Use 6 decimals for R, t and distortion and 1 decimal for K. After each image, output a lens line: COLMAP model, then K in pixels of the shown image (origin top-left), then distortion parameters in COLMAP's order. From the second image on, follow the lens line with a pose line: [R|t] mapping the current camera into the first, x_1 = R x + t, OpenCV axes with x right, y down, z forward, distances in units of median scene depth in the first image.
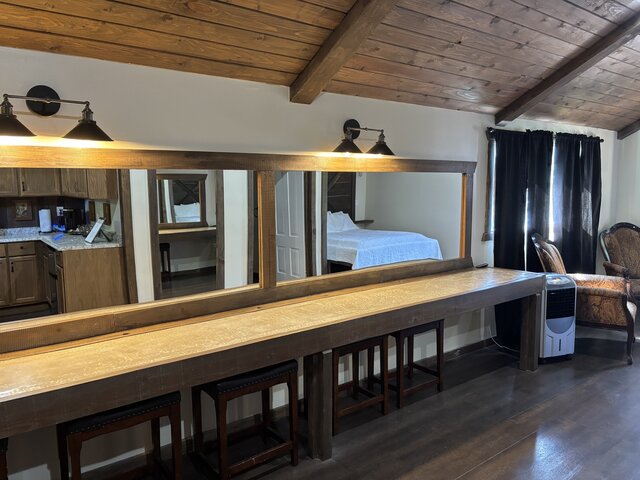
lens RADIAL K [[490.4, 0, 320.8], [0, 490.4, 236.8], [0, 0, 1]] dist [0.056594, -0.030367]
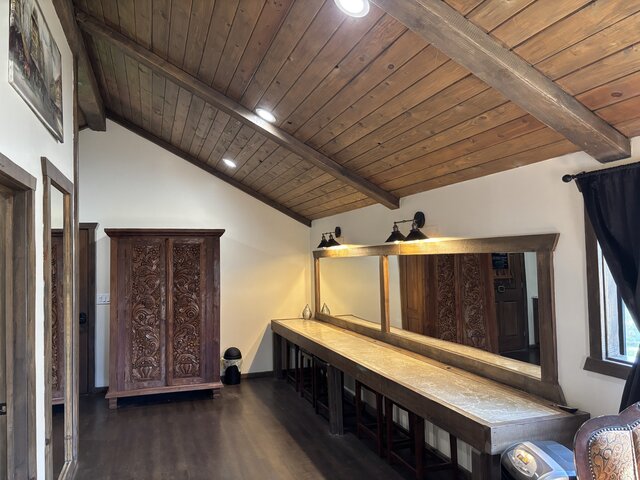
lens RADIAL K [[490.4, 0, 320.1], [0, 490.4, 241.7], [0, 0, 1]] dist [0.056594, -0.030367]
pose [[-0.309342, -0.028701, -0.950518, 1.304101], [-0.106495, 0.994302, 0.004636, -0.146227], [0.944969, 0.102659, -0.310636, 1.159599]]
